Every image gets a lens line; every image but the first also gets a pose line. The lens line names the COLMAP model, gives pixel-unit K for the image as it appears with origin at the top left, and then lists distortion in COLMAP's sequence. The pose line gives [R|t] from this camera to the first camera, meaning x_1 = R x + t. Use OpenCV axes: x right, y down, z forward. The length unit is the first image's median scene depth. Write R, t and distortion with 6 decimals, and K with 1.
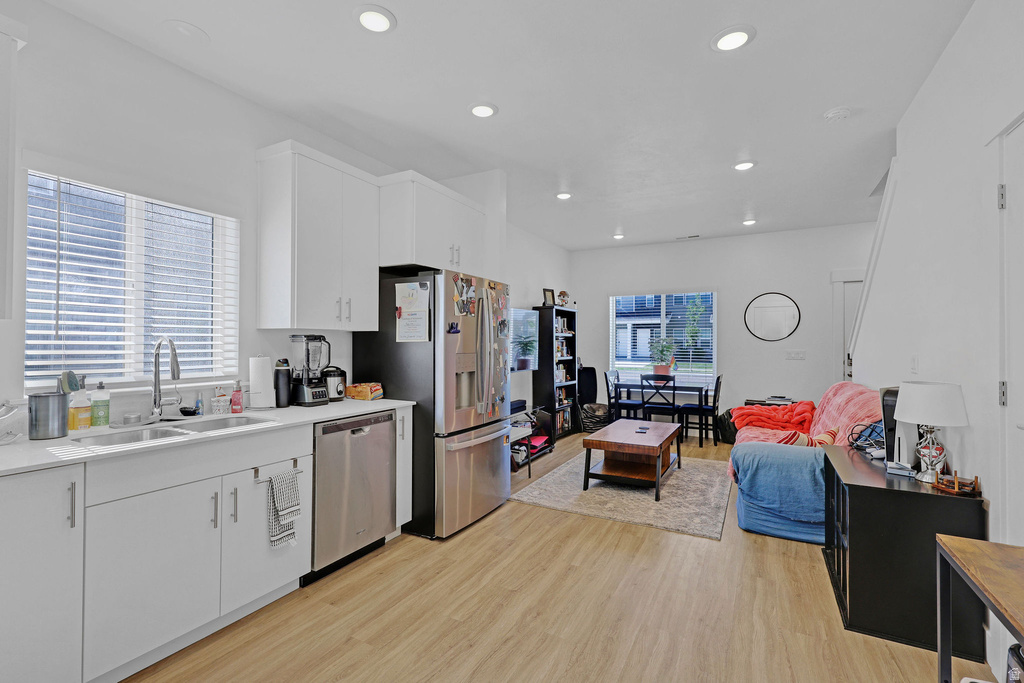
lens RADIAL K [[455.2, 0, 507.3], [0, 455.2, 342.9], [0, 0, 1]] dist [0.001707, -0.000123]
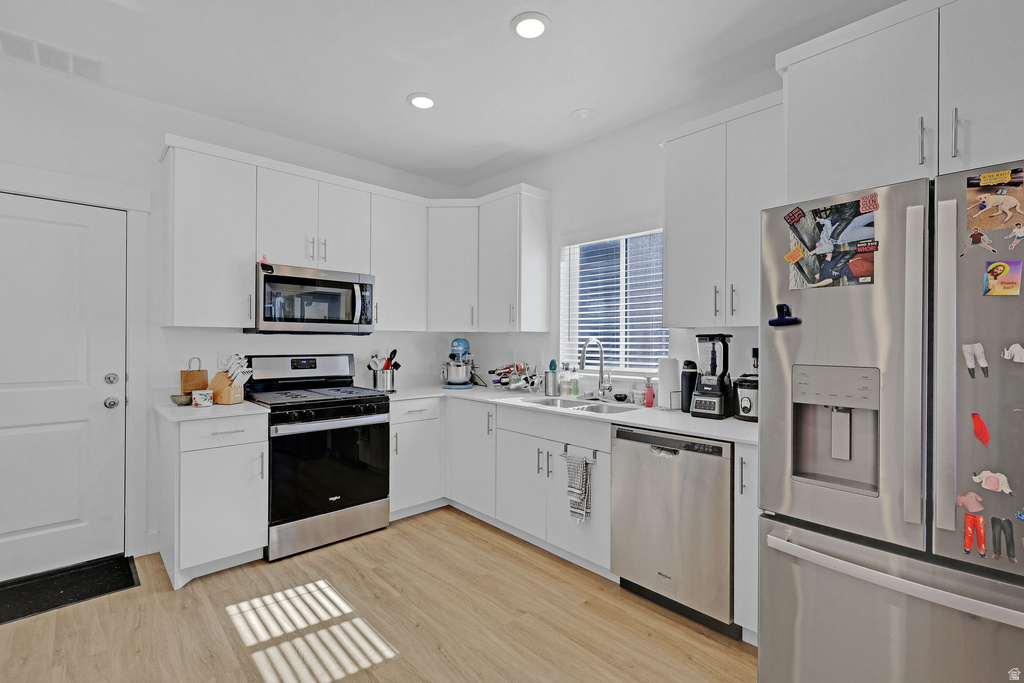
lens RADIAL K [[455.2, 0, 508.1], [0, 455.2, 341.2], [0, 0, 1]] dist [0.001707, -0.000123]
pose [[-0.305241, -0.006713, -0.952252, 0.464645], [-0.005911, 0.999969, -0.005155, 0.001758], [0.952257, 0.004055, -0.305271, 0.842542]]
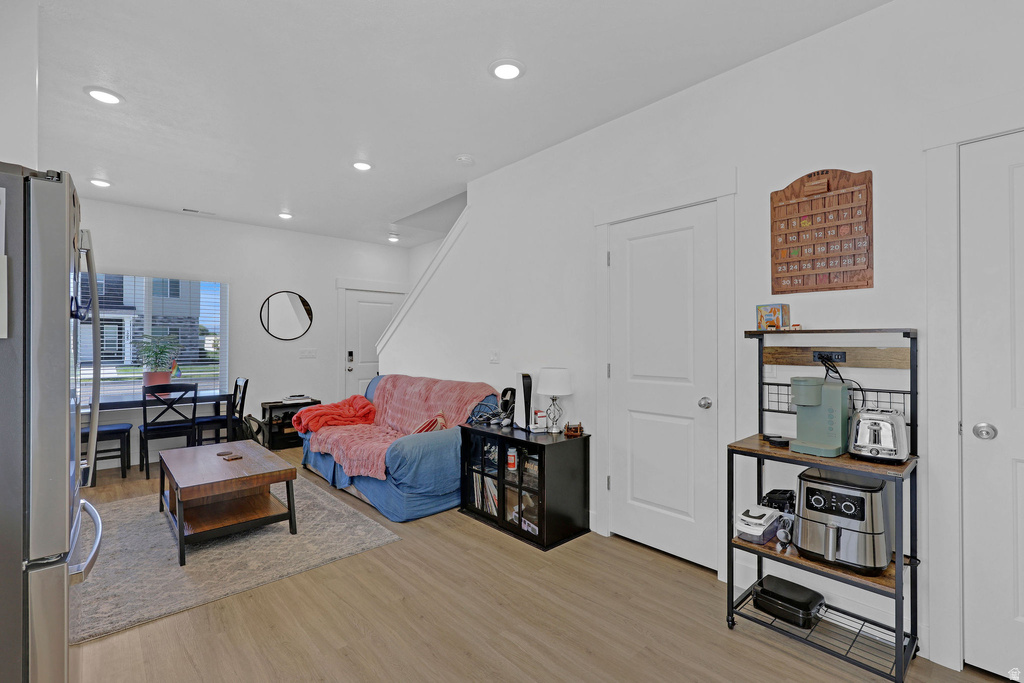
lens RADIAL K [[455.2, 0, 509.2], [0, 455.2, 342.1], [0, 0, 1]] dist [0.001707, -0.000123]
pose [[0.326094, 0.001871, 0.945335, -0.390786], [-0.000376, 0.999998, -0.001850, 0.002556], [-0.945337, 0.000248, 0.326094, 0.441112]]
